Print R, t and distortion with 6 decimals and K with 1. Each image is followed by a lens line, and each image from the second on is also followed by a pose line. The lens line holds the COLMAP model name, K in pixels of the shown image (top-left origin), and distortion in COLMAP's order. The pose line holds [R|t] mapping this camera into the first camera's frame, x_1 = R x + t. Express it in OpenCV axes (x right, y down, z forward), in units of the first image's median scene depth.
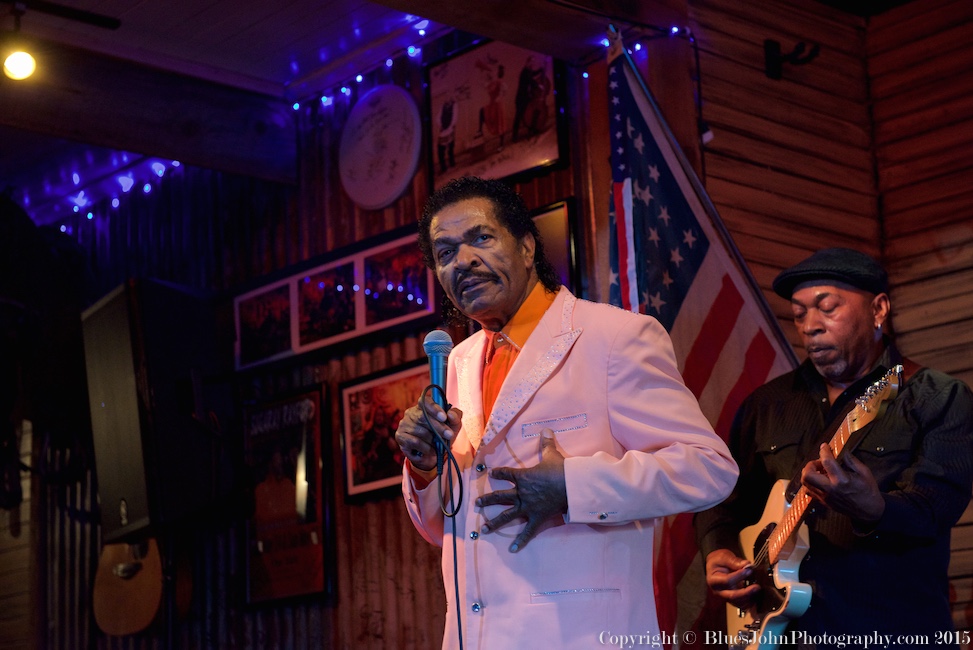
lens RADIAL K [[1859.4, 0, 486.5], [0, 1859.4, 325.0], [0, 0, 1]] dist [0.056572, 0.222193]
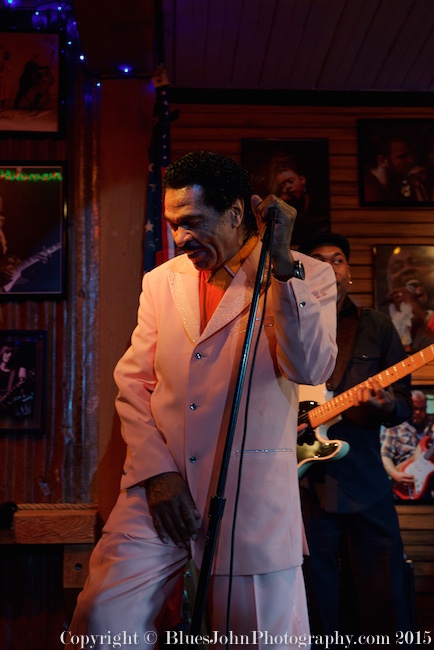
lens RADIAL K [[1052.8, 0, 217.0], [0, 1052.8, 325.0], [0, 0, 1]] dist [0.128716, -0.062373]
pose [[0.635999, 0.171187, 0.752462, -0.472413], [-0.184088, 0.980590, -0.067492, 0.090048], [-0.749411, -0.095594, 0.655168, 0.342324]]
